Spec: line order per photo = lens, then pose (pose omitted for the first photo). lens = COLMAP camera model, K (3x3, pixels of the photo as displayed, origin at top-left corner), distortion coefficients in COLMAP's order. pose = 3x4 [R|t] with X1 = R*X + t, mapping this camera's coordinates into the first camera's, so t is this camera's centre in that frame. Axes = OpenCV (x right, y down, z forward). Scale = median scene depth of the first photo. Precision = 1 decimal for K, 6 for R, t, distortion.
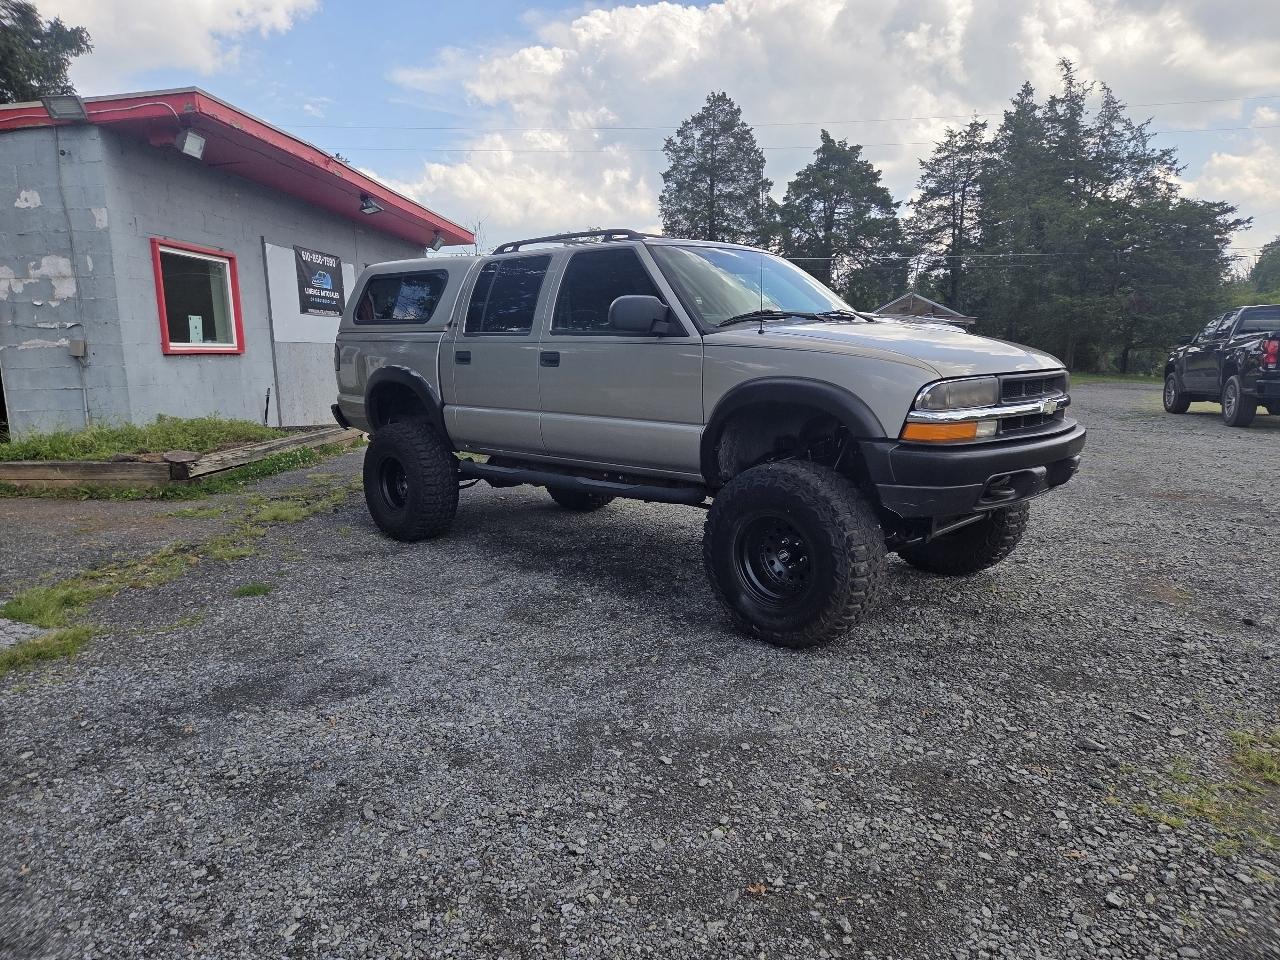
lens RADIAL K [[857.5, 0, 653.1], [0, 857.5, 482.2], [0, 0, 1]] dist [0.068493, -0.059507]
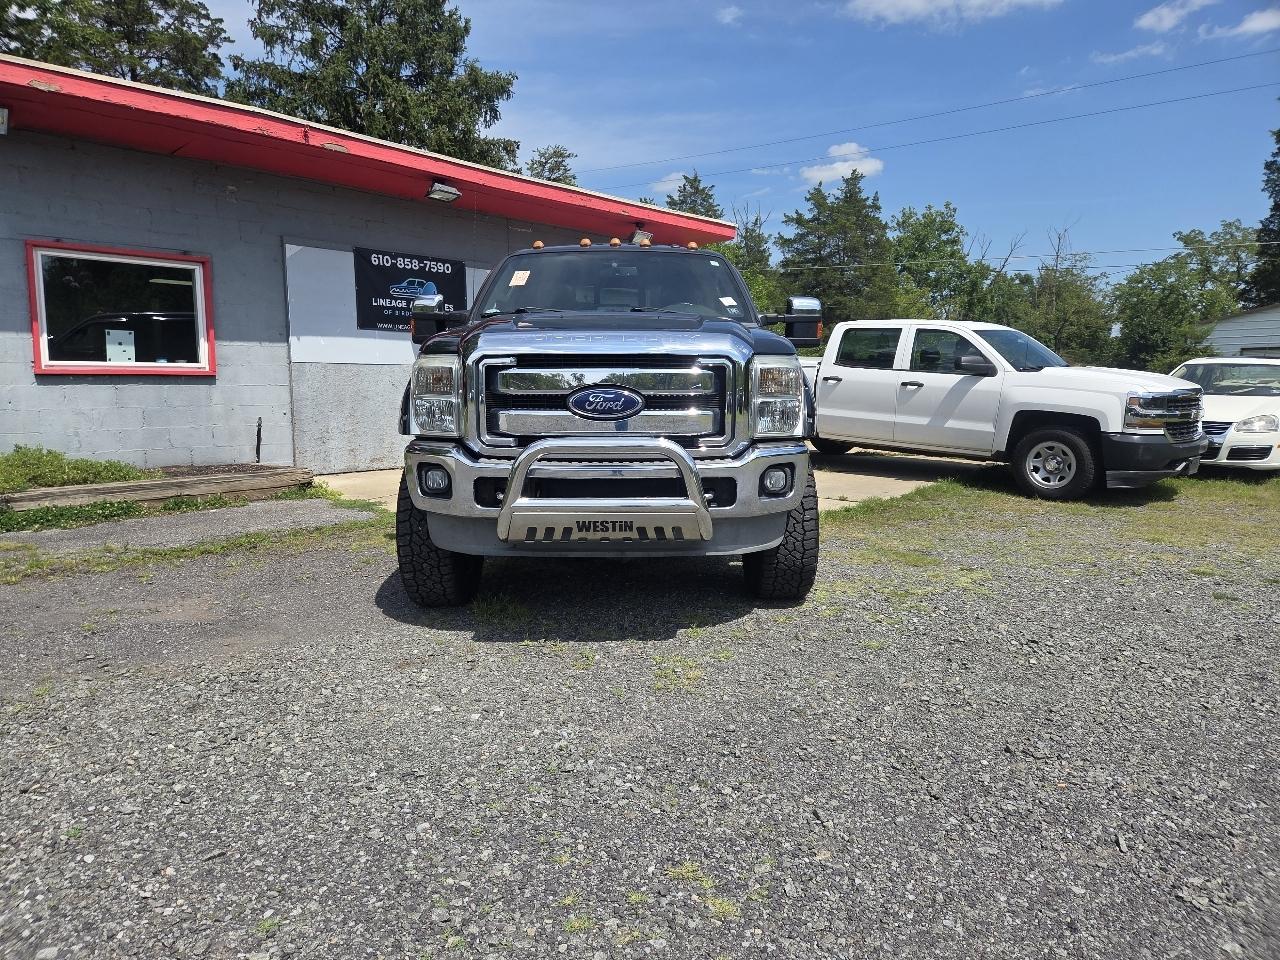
lens RADIAL K [[857.5, 0, 632.1], [0, 857.5, 491.3], [0, 0, 1]] dist [0.068493, -0.059507]
pose [[0.769706, 0.101069, -0.630348, 0.097718], [-0.111581, 0.993488, 0.023044, -0.025674], [0.628572, 0.052598, 0.775971, 0.154133]]
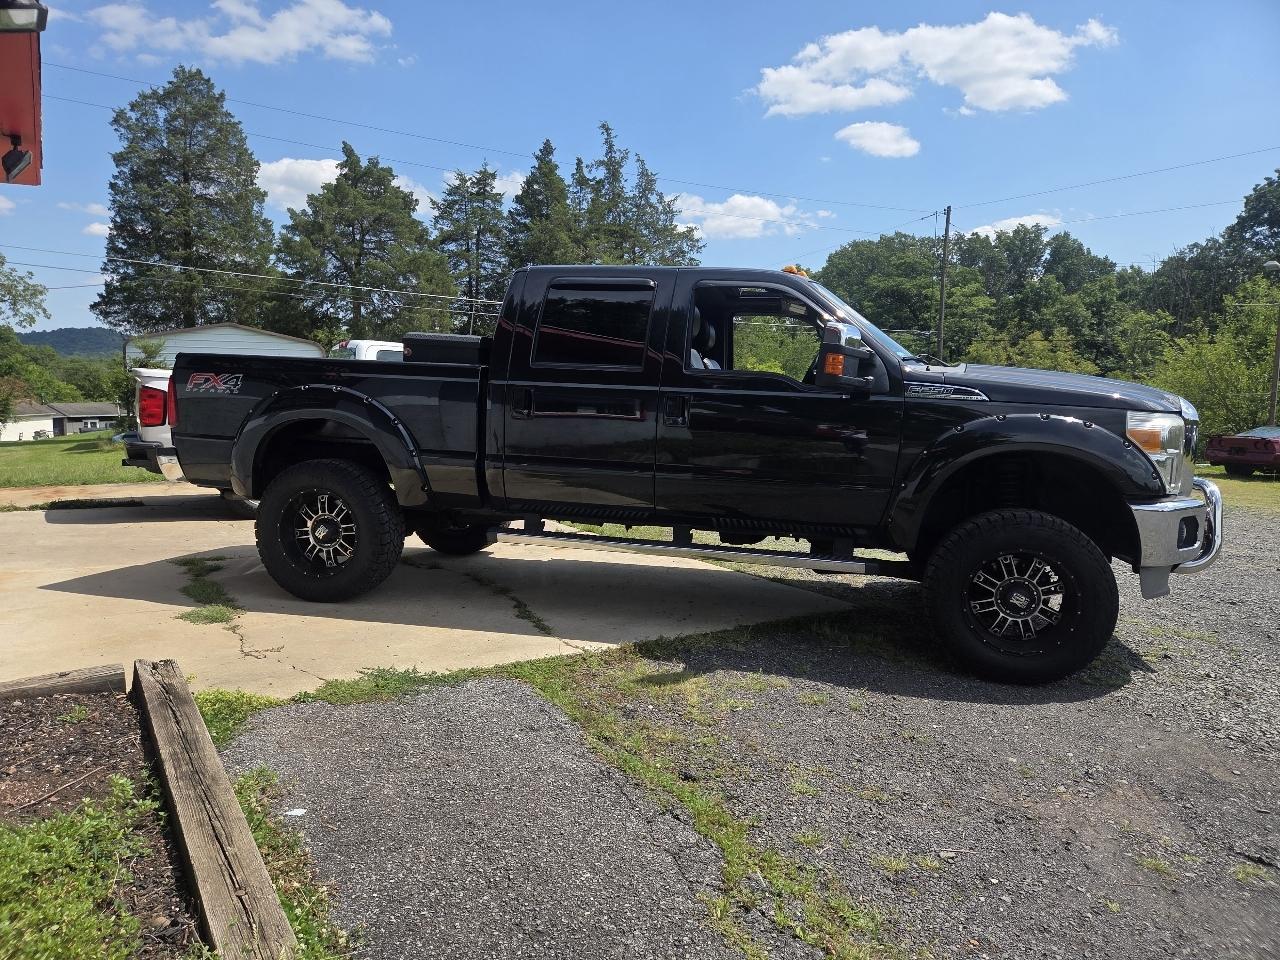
lens RADIAL K [[857.5, 0, 637.1], [0, 857.5, 482.5], [0, 0, 1]] dist [0.068493, -0.059507]
pose [[0.799204, -0.030186, 0.600302, -0.101459], [0.061153, 0.997639, -0.031250, -0.028908], [-0.597941, 0.061685, 0.799163, 0.171559]]
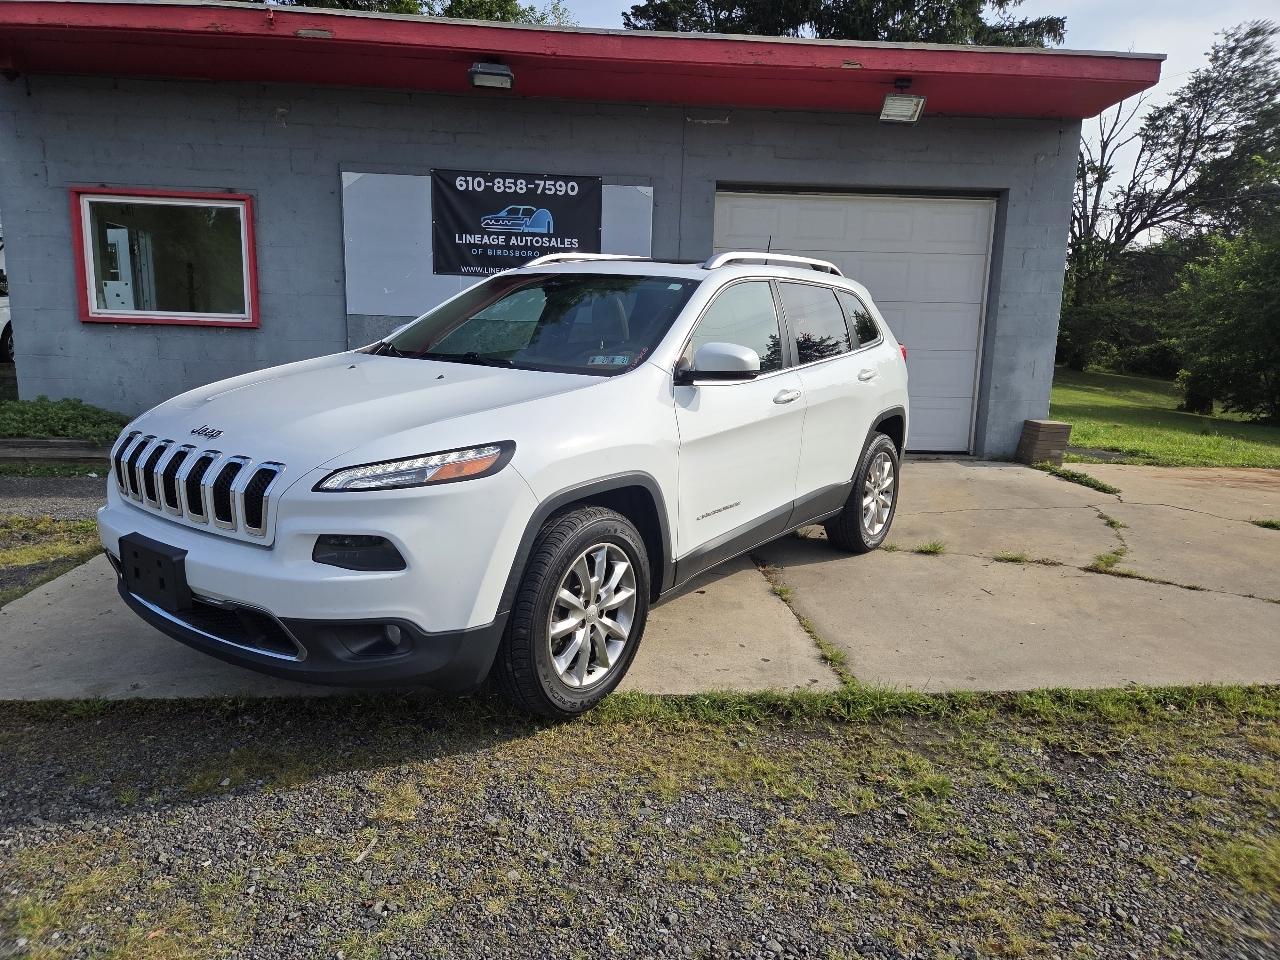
lens RADIAL K [[857.5, 0, 634.3], [0, 857.5, 484.8], [0, 0, 1]] dist [0.068493, -0.059507]
pose [[0.112680, 0.198796, -0.973542, 0.084288], [-0.180083, 0.967642, 0.176748, -0.053220], [0.977176, 0.155402, 0.144833, 0.314435]]
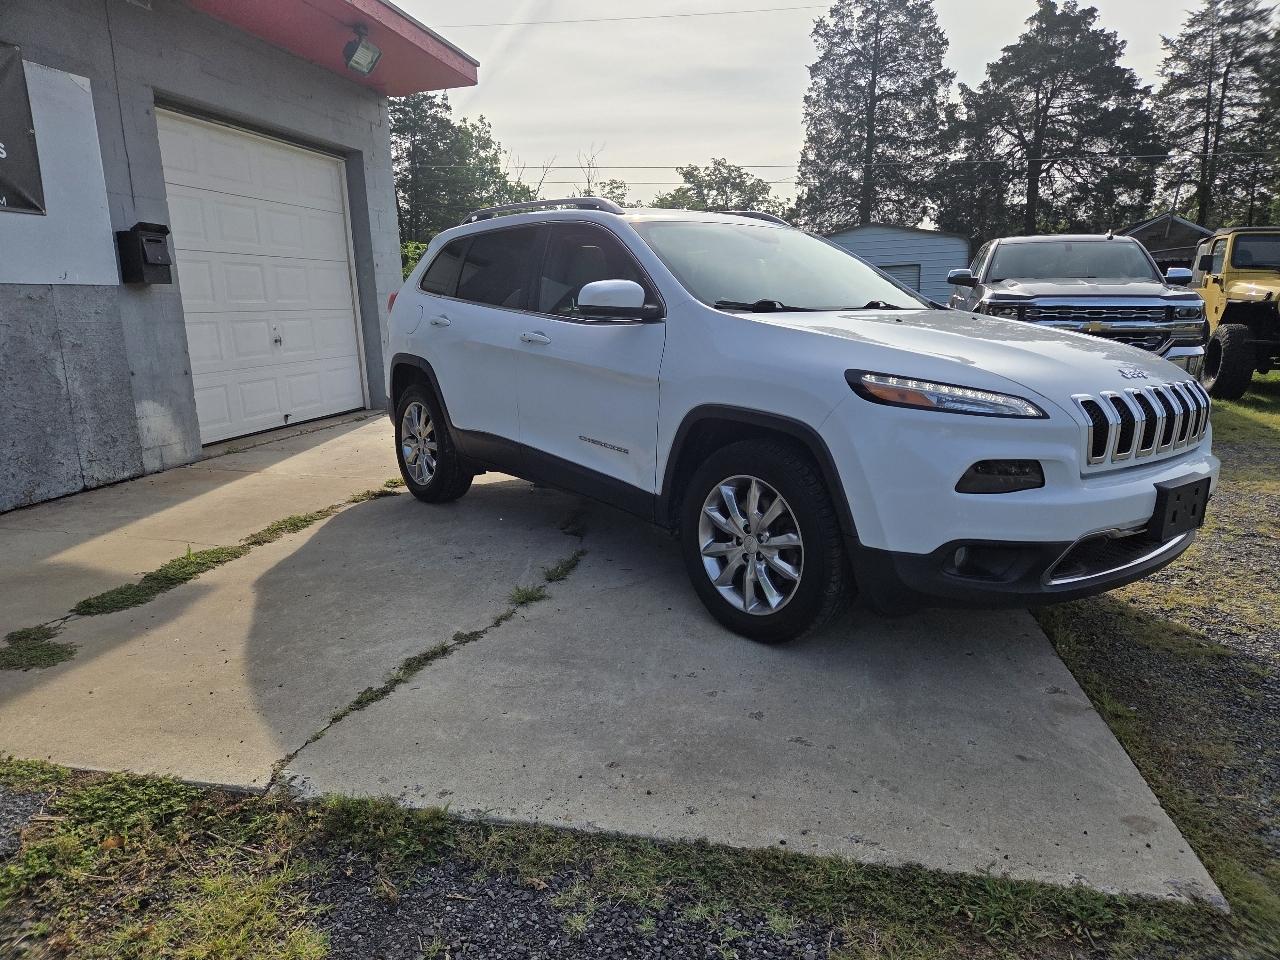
lens RADIAL K [[857.5, 0, 643.6], [0, 857.5, 479.3], [0, 0, 1]] dist [0.068493, -0.059507]
pose [[0.989071, 0.031718, -0.143986, -0.013768], [-0.023458, 0.998000, 0.058706, -0.034063], [0.145560, -0.054687, 0.987837, 0.215758]]
